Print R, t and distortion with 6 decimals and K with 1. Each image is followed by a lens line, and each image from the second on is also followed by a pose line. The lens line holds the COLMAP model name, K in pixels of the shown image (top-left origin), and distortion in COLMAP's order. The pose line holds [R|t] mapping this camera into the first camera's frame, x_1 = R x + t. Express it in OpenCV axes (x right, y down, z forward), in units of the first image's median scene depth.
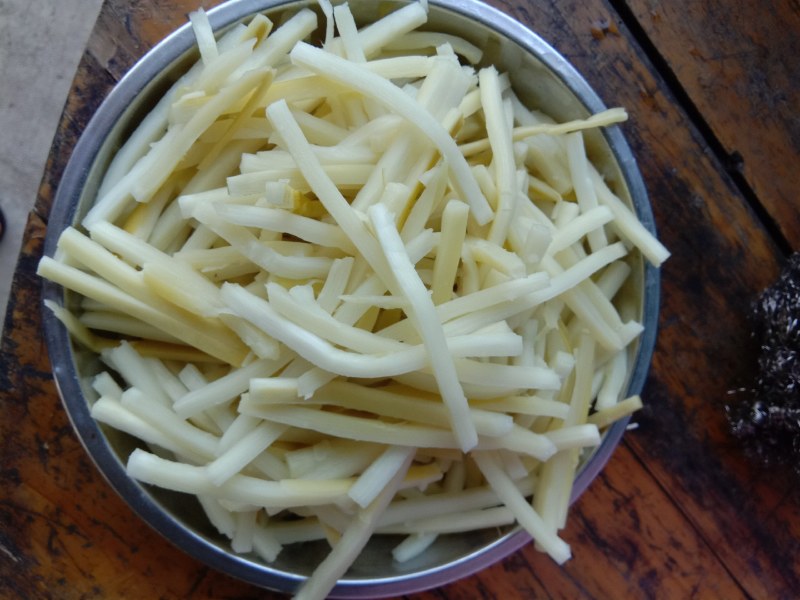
lens RADIAL K [[688.2, 0, 400.0], [0, 688.2, 300.0], [0, 0, 1]] dist [0.138598, -0.264403]
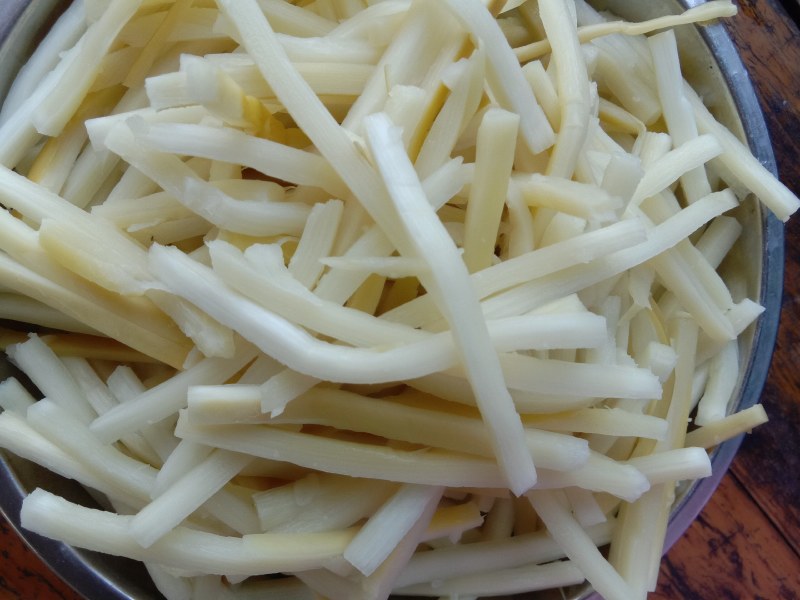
lens RADIAL K [[688.2, 0, 400.0], [0, 688.2, 300.0], [0, 0, 1]] dist [0.138598, -0.264403]
pose [[0.998689, -0.014545, -0.049084, 0.016783], [0.014428, 0.999892, -0.002726, 0.032436], [0.049118, 0.002015, 0.998791, 0.315882]]
